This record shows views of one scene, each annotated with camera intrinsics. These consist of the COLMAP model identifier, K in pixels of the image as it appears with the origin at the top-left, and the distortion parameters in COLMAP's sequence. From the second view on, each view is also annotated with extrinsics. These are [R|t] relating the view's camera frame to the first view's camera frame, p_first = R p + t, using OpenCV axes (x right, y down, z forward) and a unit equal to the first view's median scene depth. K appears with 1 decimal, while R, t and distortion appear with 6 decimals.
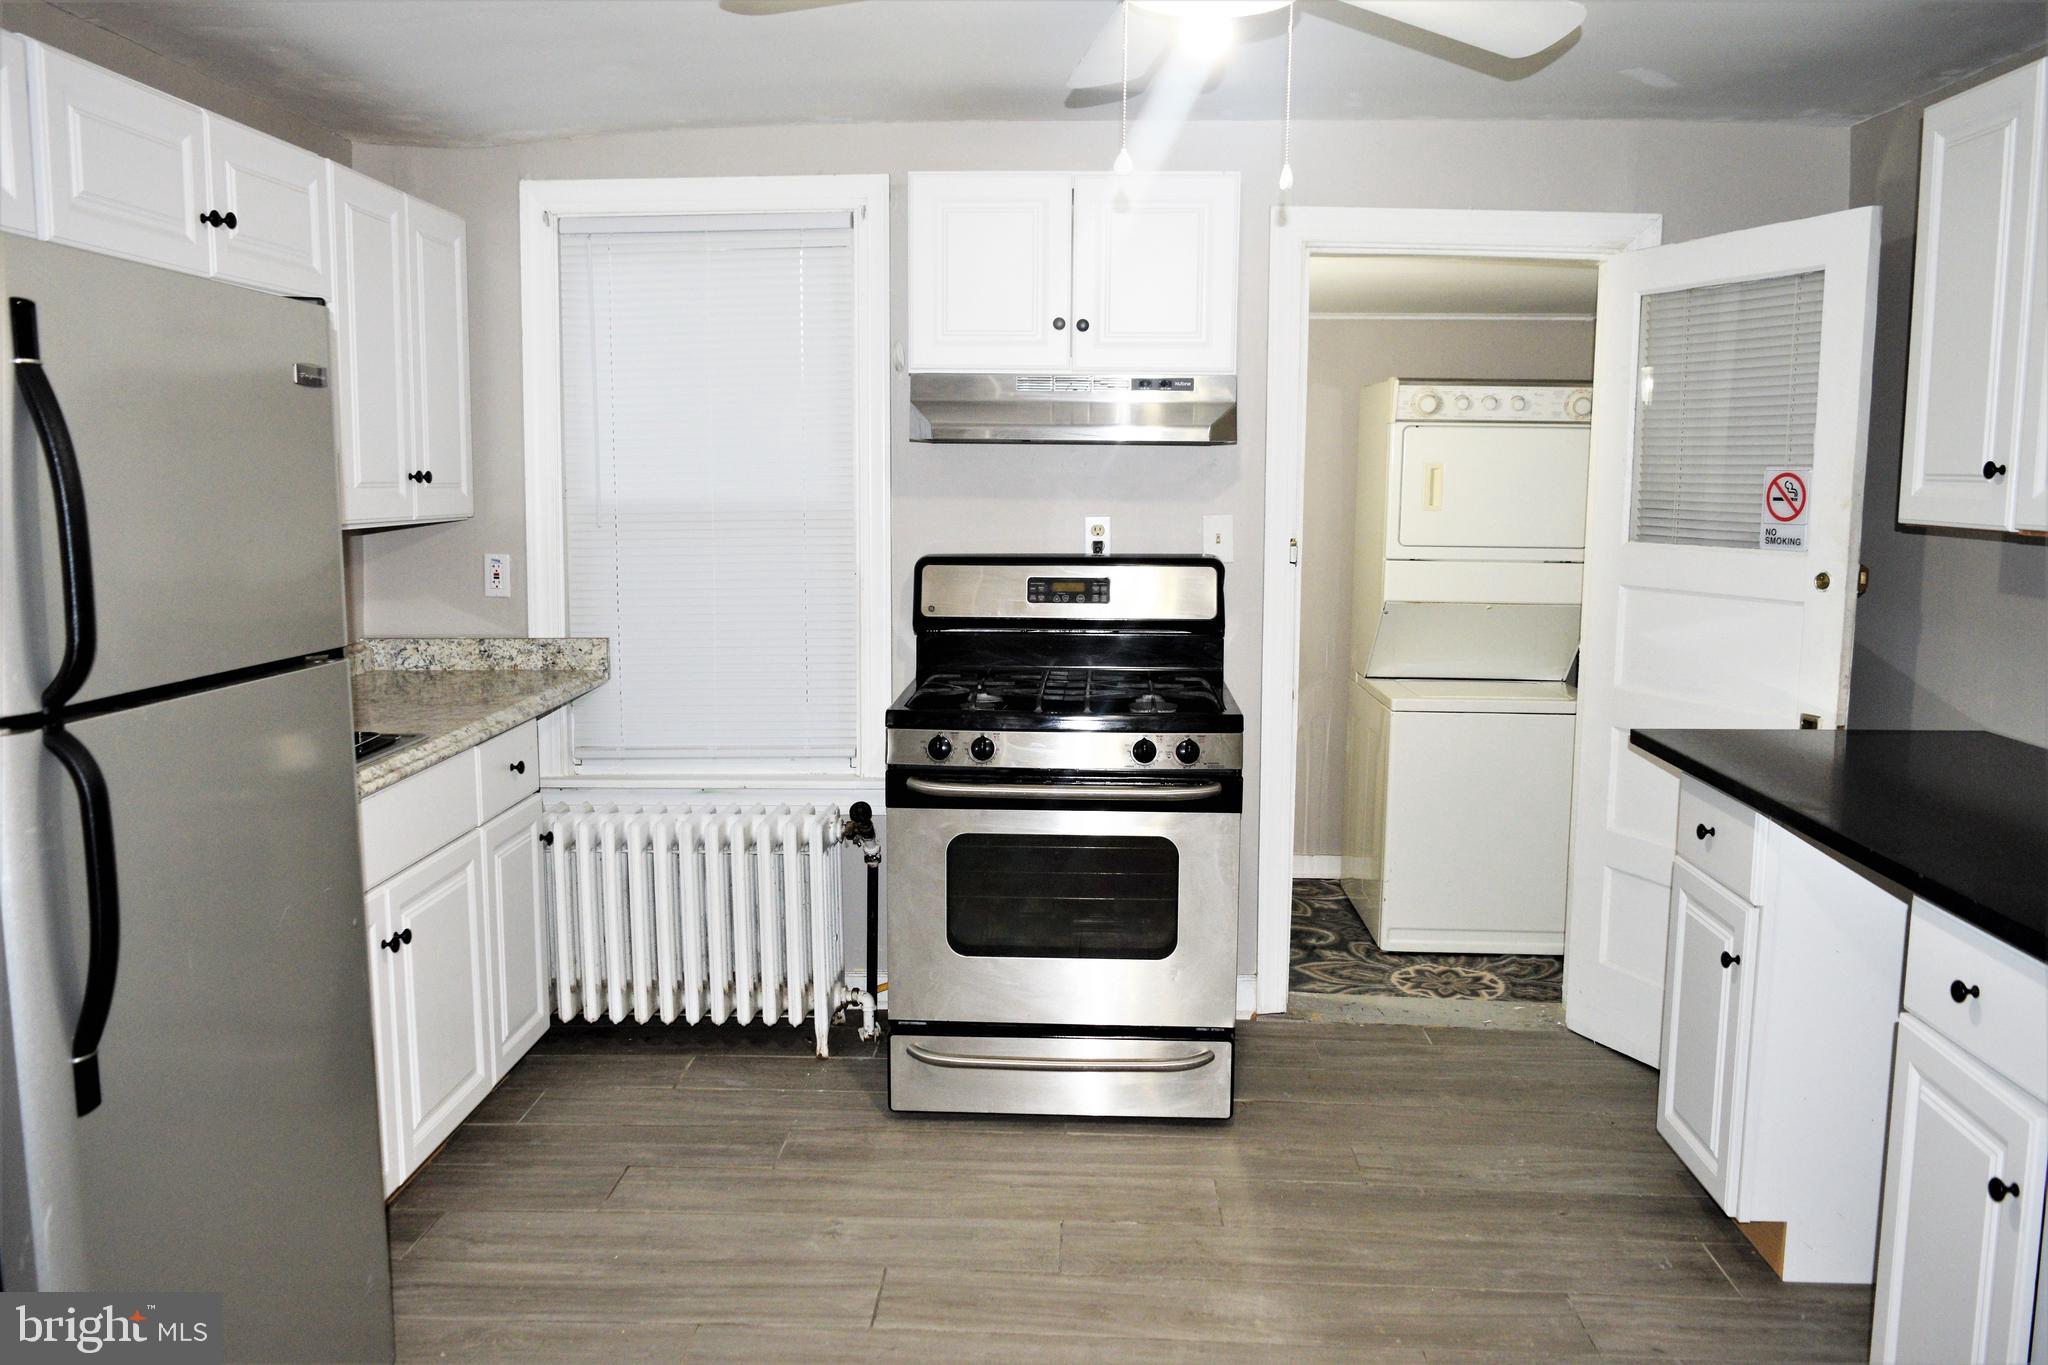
lens RADIAL K [[1586.6, 0, 1015.4], [0, 1586.6, 678.0], [0, 0, 1]] dist [-0.019526, 0.010653]
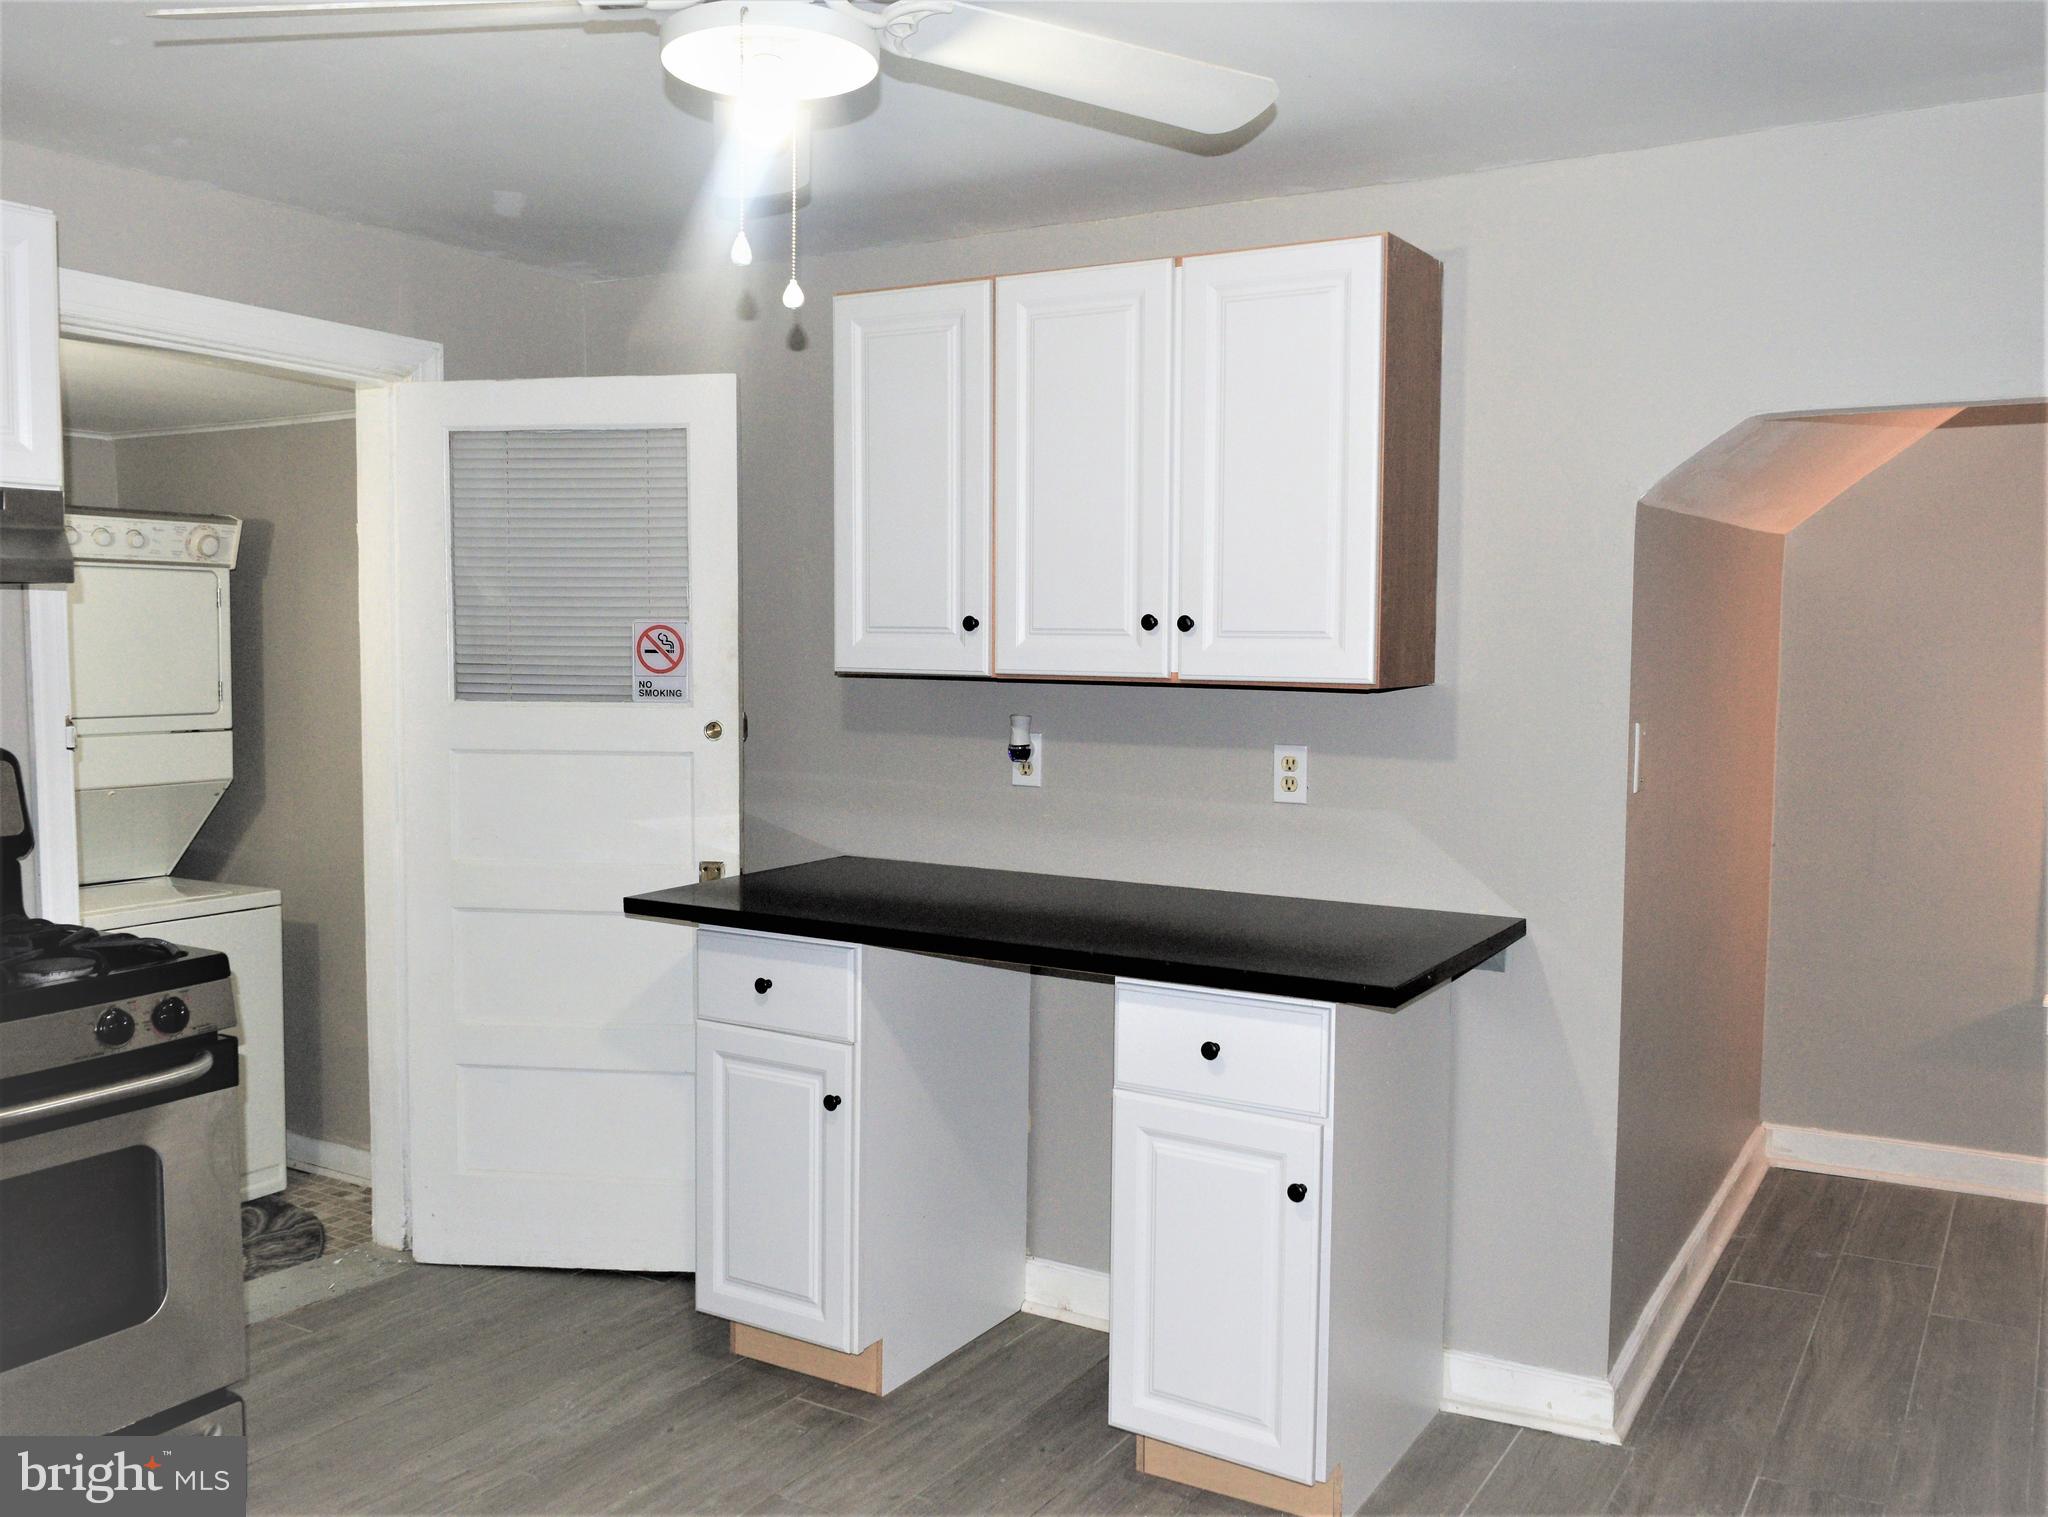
lens RADIAL K [[1763.3, 0, 1024.0], [0, 1763.3, 758.5], [0, 0, 1]] dist [-0.004747, -0.003565]
pose [[0.477135, -0.067945, 0.876200, -0.341902], [0.112193, 0.993558, 0.015951, -0.033310], [-0.871639, 0.090693, 0.481684, 0.235934]]
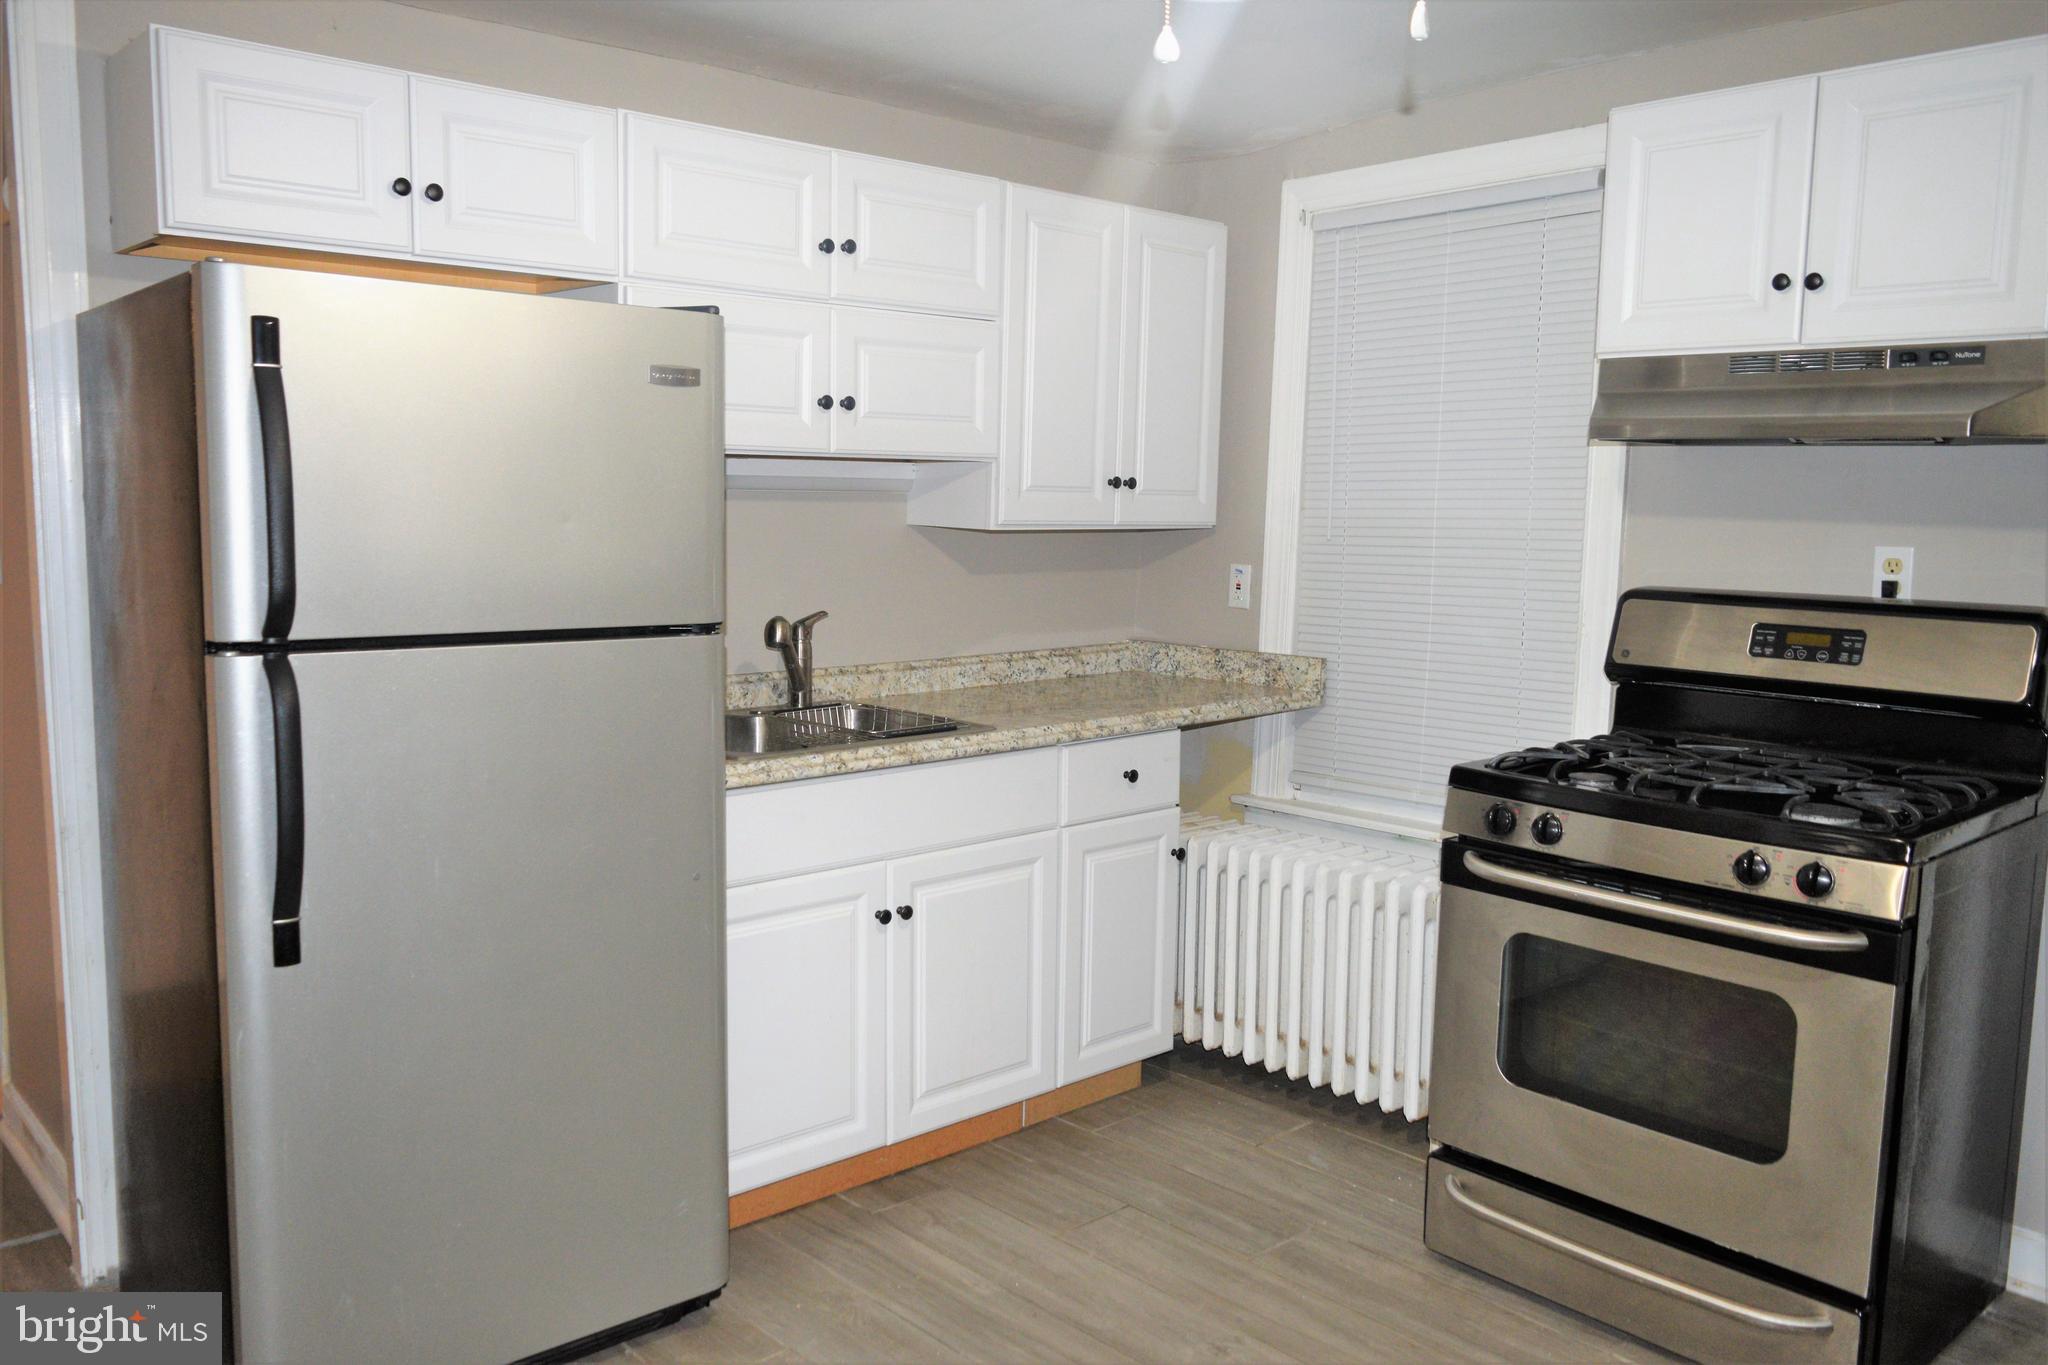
lens RADIAL K [[1586.6, 0, 1015.4], [0, 1586.6, 678.0], [0, 0, 1]] dist [-0.019526, 0.010653]
pose [[0.701526, 0.091562, -0.706738, 0.298524], [-0.105268, 0.994147, 0.024306, -0.018688], [0.704826, 0.057345, 0.707058, 0.224102]]
